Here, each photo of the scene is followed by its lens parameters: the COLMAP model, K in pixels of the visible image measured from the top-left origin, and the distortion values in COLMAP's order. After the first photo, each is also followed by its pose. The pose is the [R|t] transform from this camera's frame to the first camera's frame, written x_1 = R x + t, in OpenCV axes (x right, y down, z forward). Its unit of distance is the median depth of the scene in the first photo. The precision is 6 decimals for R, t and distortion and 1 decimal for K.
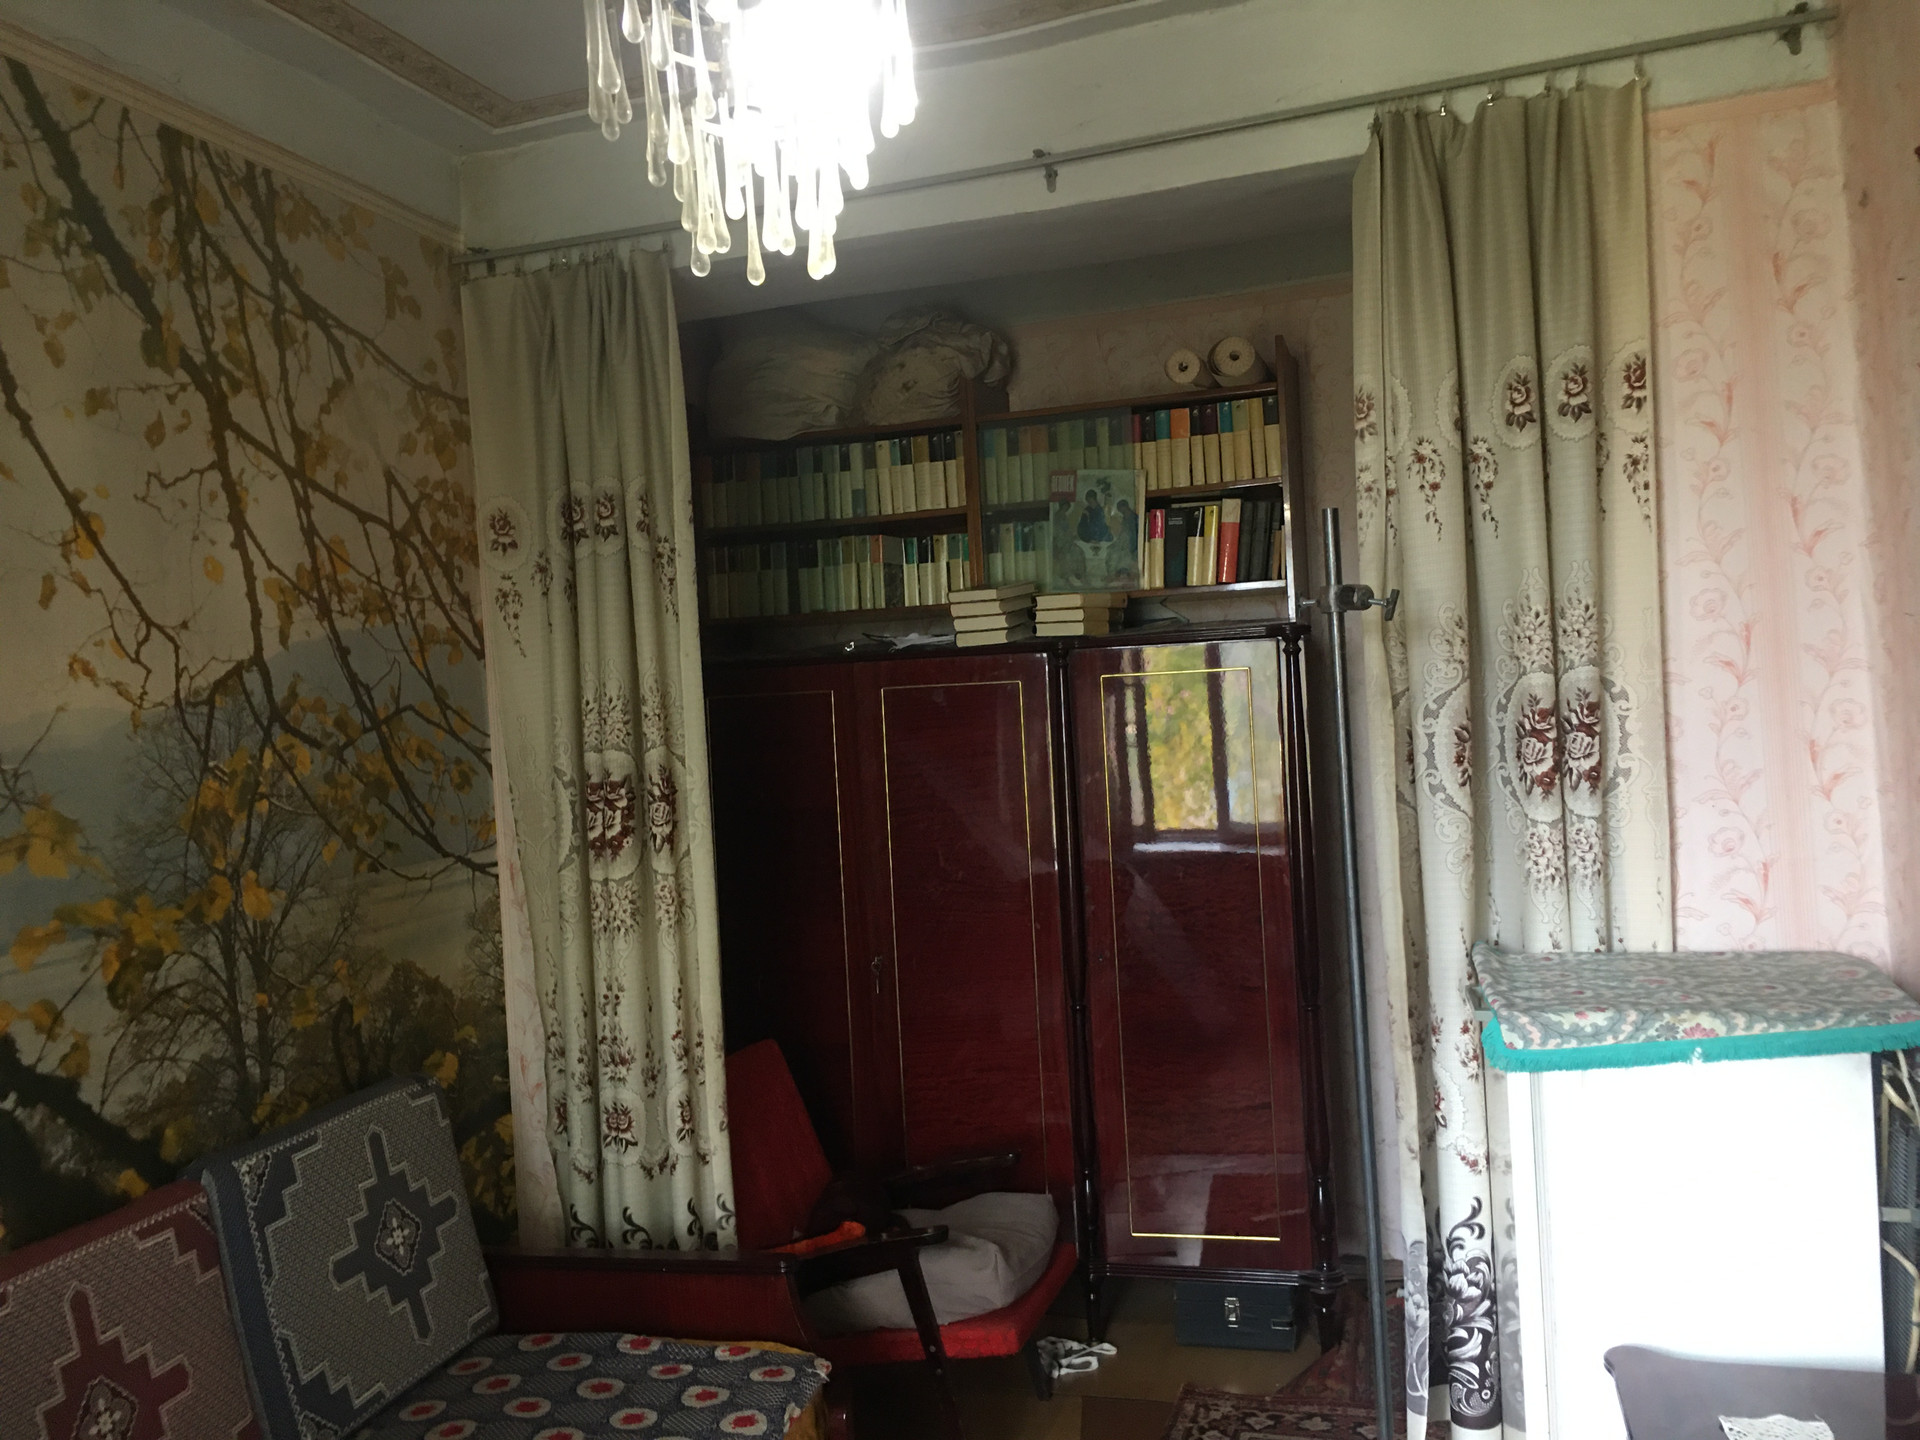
lens RADIAL K [[1636.4, 0, 958.4], [0, 1636.4, 717.6], [0, 0, 1]] dist [0.013742, 0.001144]
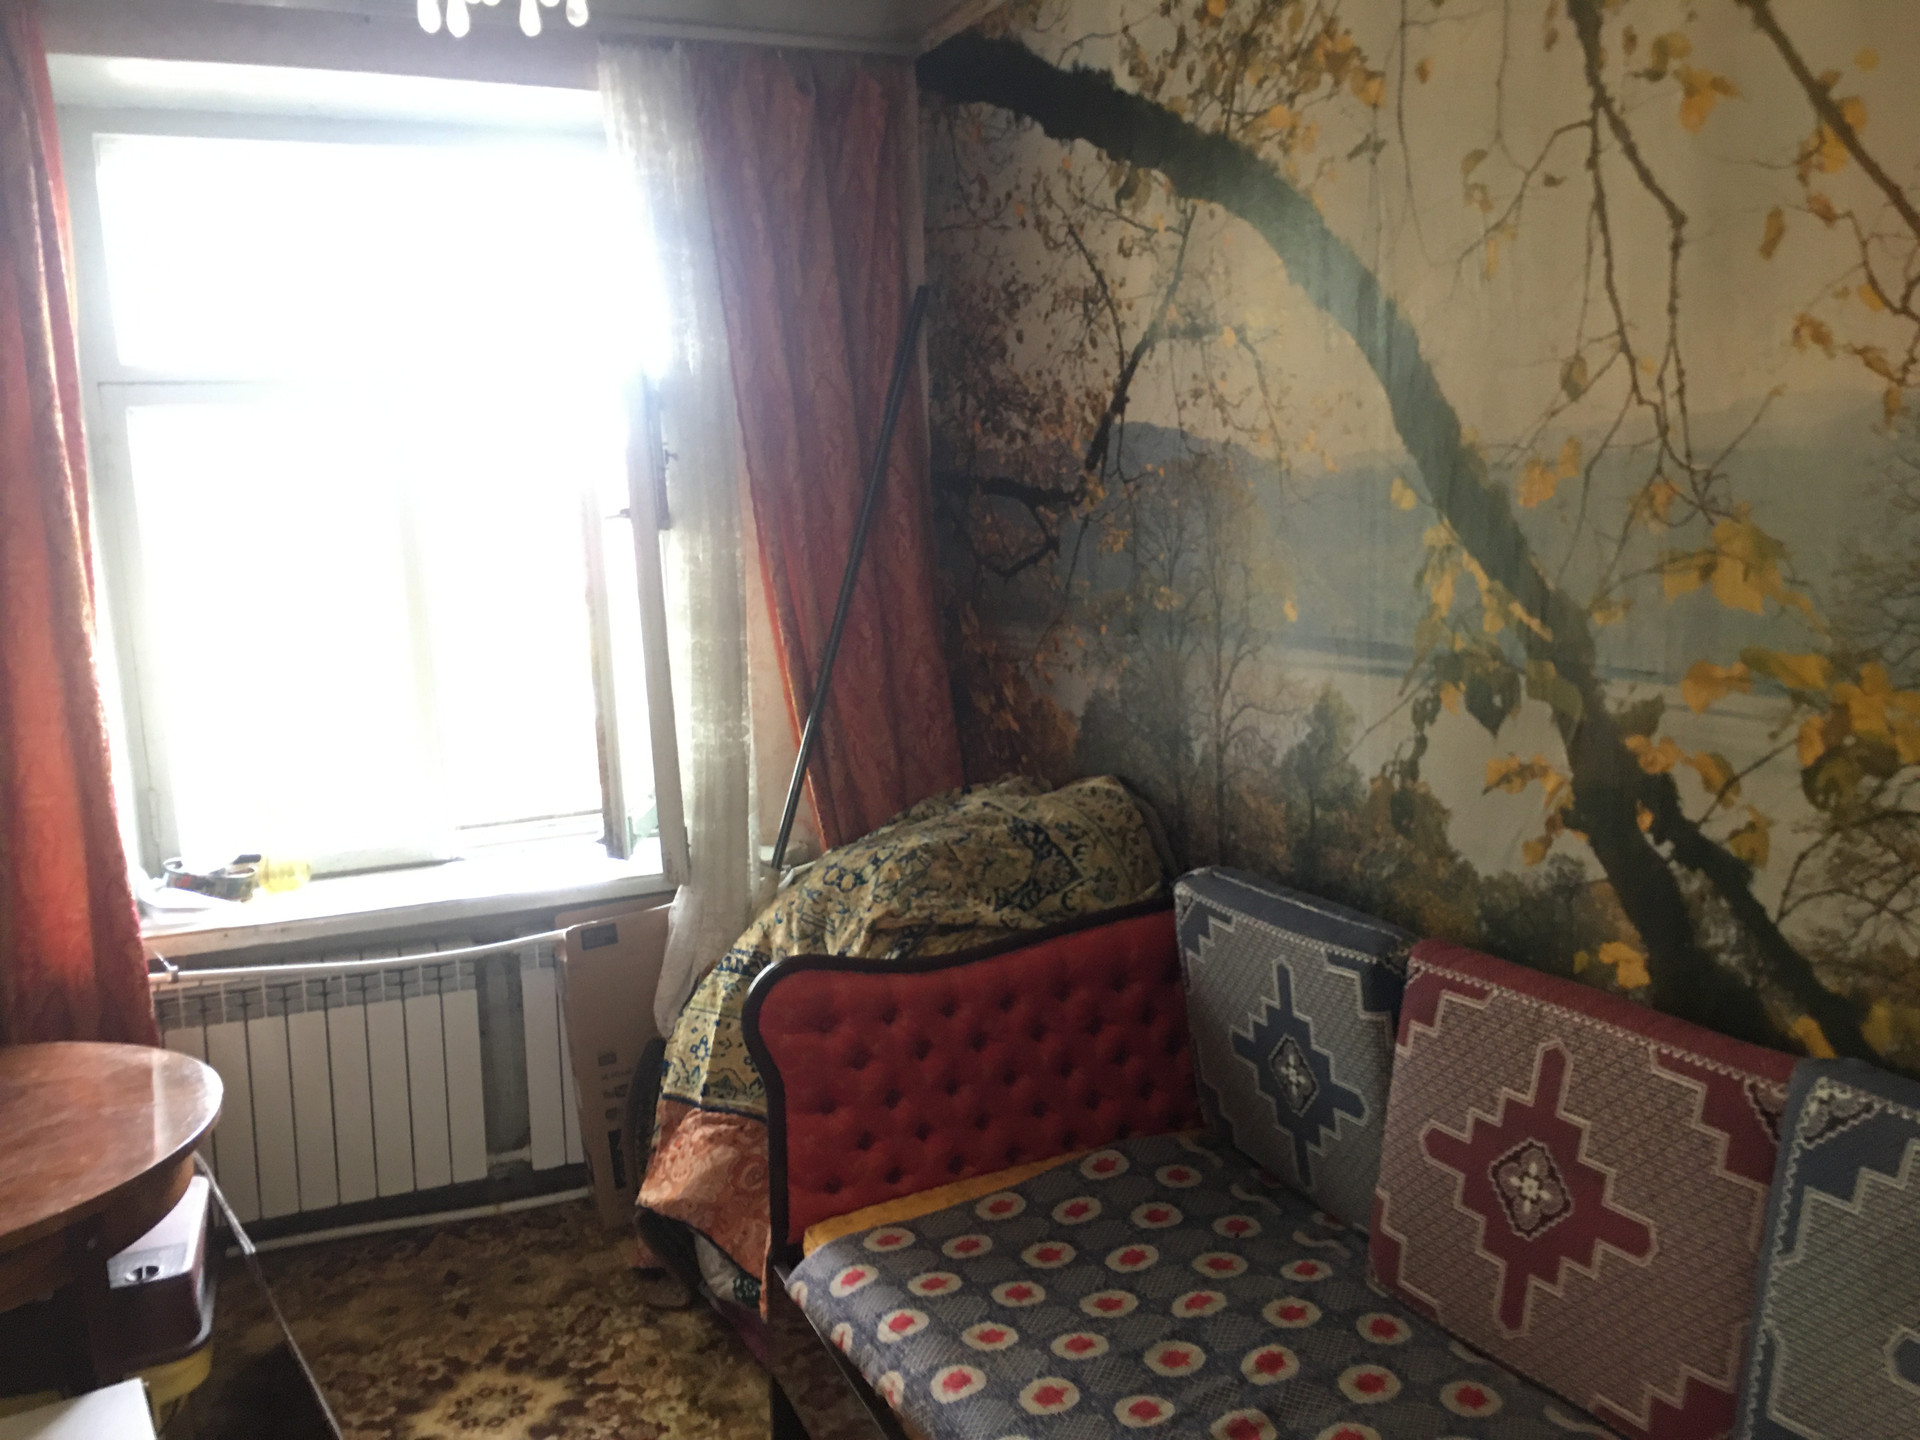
lens RADIAL K [[1636.4, 0, 958.6], [0, 1636.4, 731.1], [0, 0, 1]] dist [0.013742, 0.001144]
pose [[-0.772818, 0.175287, -0.609940, 0.230196], [0.069201, 0.978644, 0.193567, -0.024562], [0.630844, 0.107383, -0.768443, 1.337570]]
